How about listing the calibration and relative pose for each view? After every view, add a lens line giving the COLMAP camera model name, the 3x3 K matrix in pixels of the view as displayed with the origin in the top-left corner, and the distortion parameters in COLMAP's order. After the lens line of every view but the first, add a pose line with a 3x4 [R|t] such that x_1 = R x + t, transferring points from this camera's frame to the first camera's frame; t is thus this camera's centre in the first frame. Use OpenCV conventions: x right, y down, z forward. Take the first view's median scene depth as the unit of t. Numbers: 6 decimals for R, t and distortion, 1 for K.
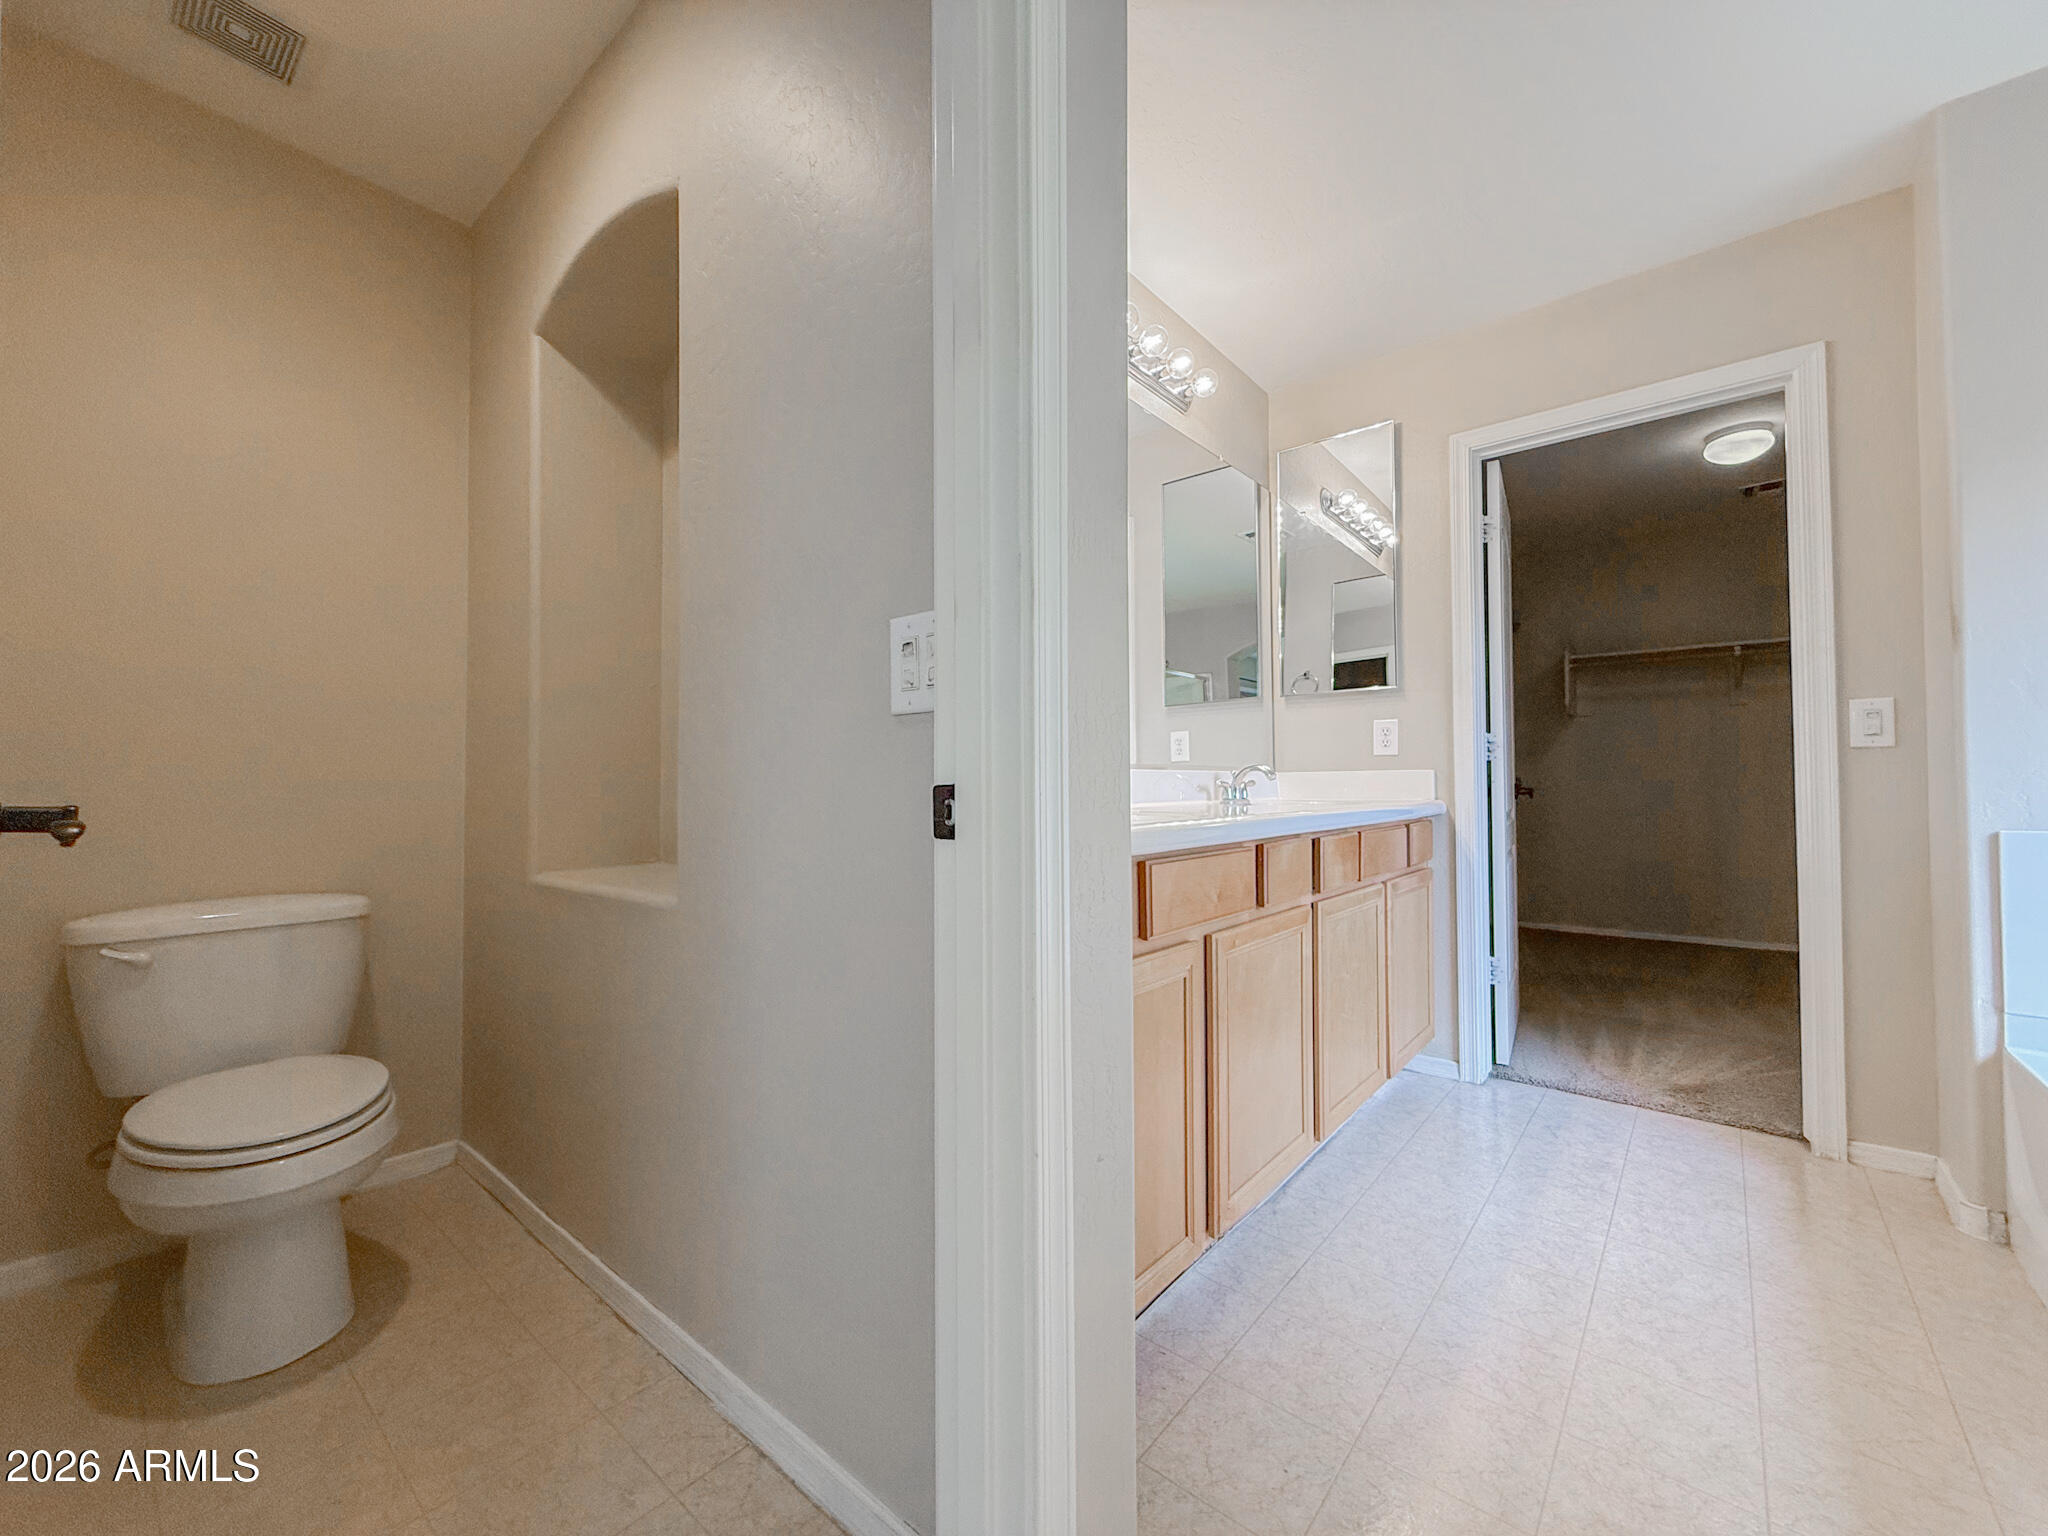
lens RADIAL K [[817.1, 0, 1018.4], [0, 817.1, 768.8], [0, 0, 1]] dist [-0.002858, 0.001139]
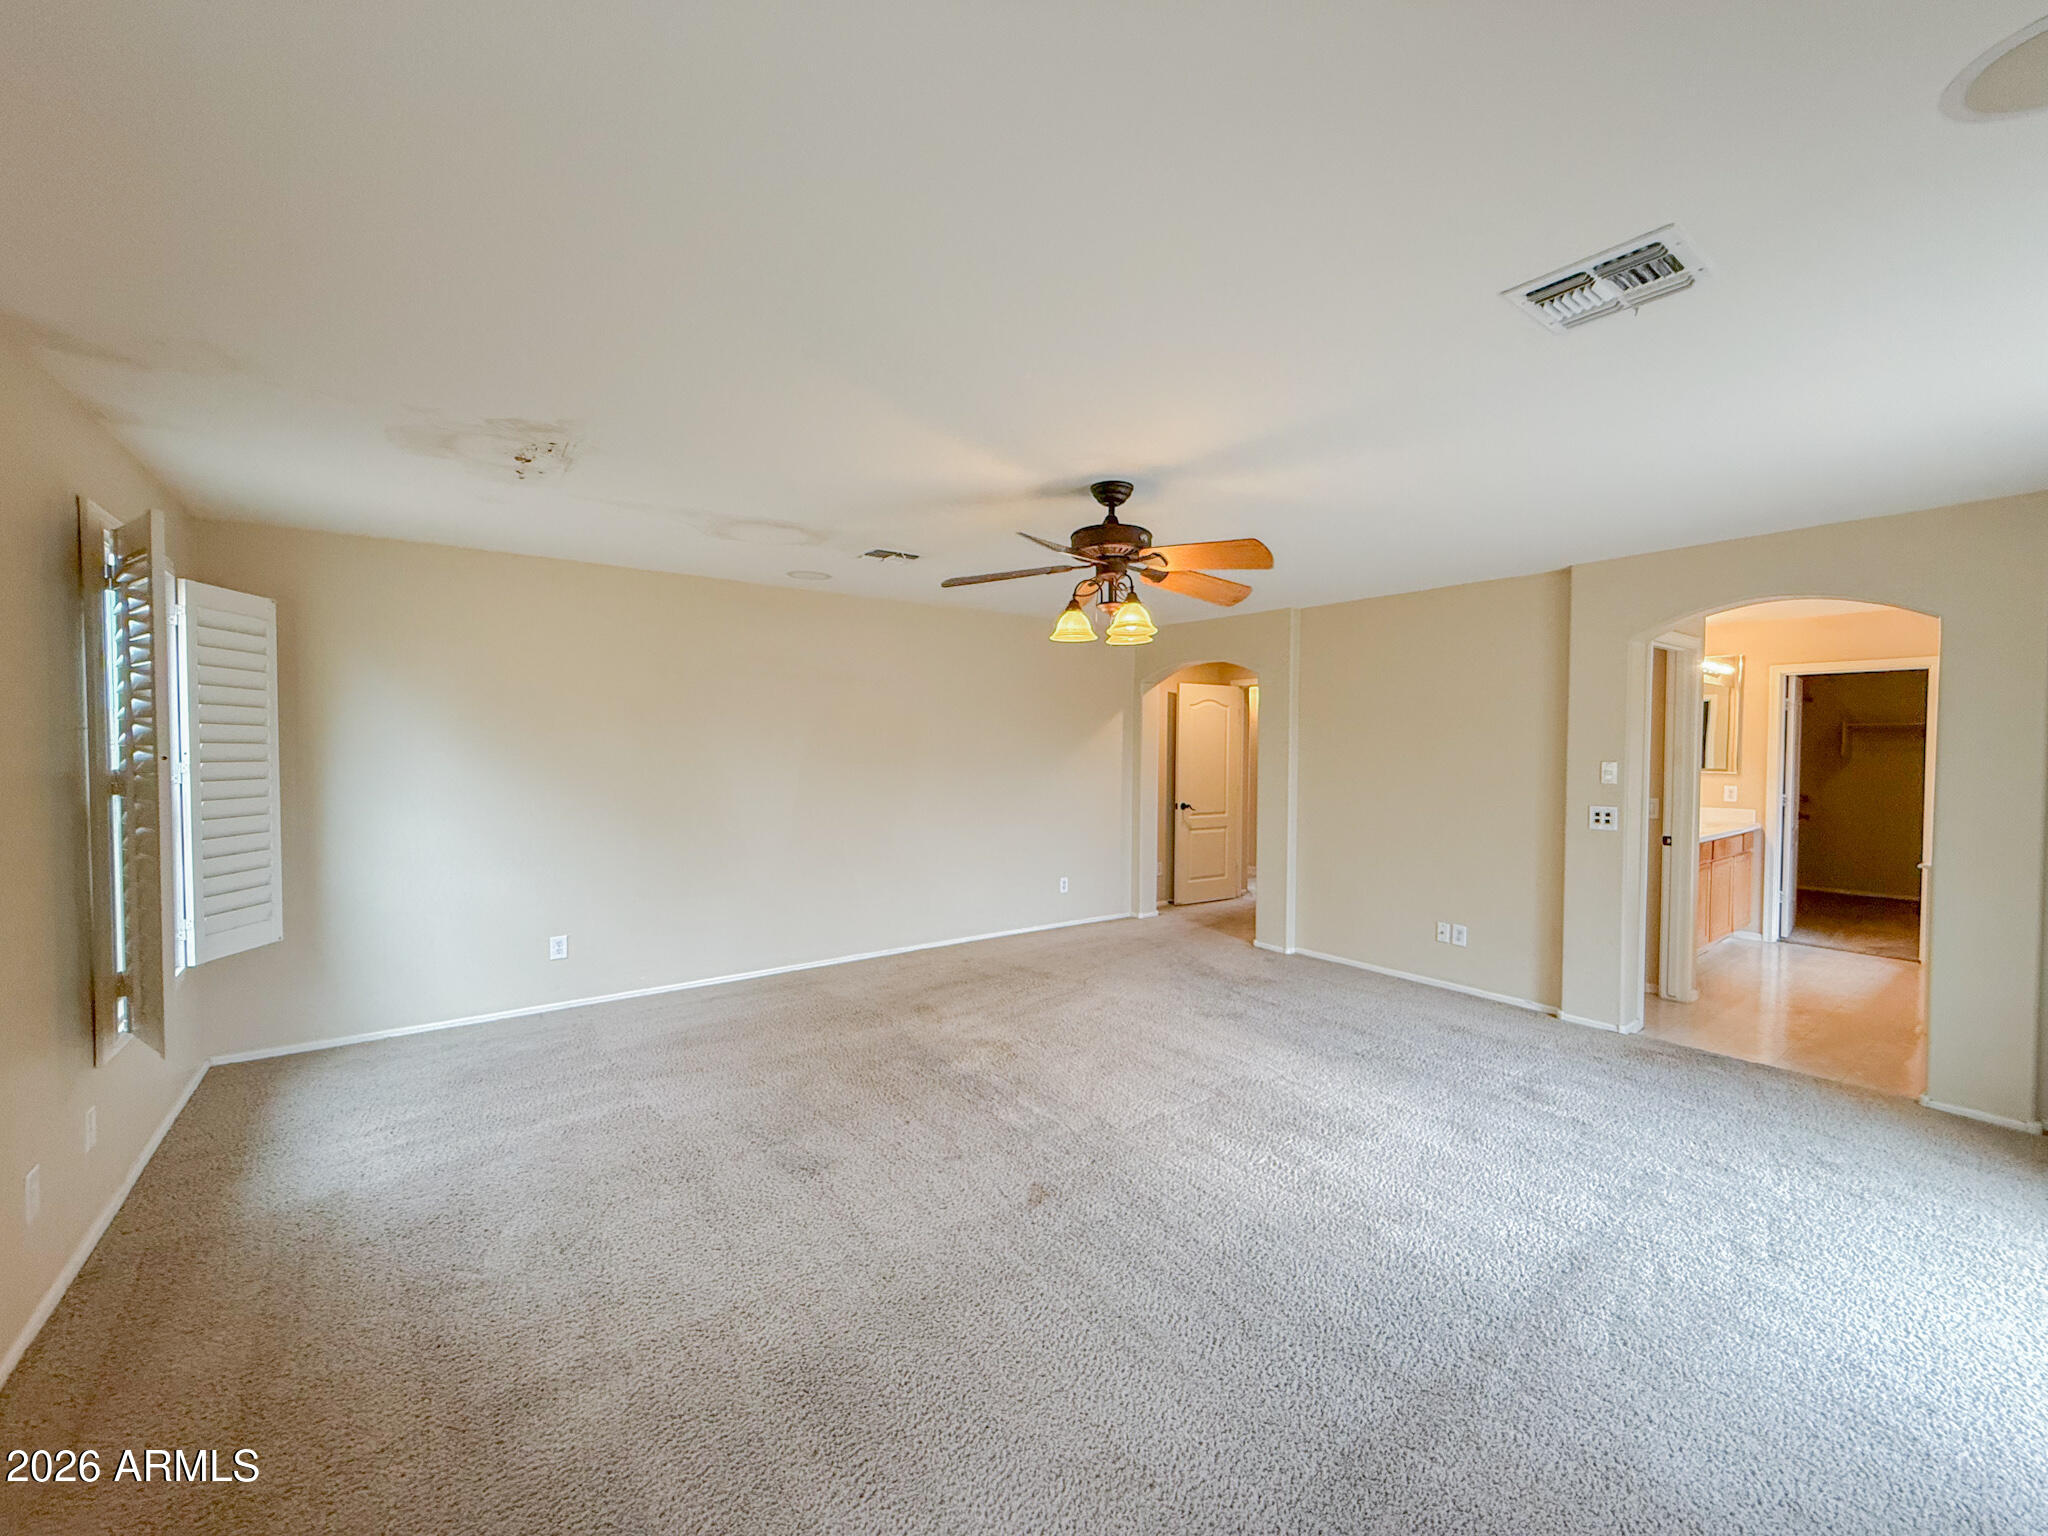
lens RADIAL K [[817.1, 0, 1018.4], [0, 817.1, 768.8], [0, 0, 1]] dist [-0.002858, 0.001139]
pose [[0.971762, 0.015494, -0.235452, -1.632949], [-0.003962, 0.998773, 0.049373, -0.368479], [0.235928, -0.047046, 0.970631, -2.890411]]
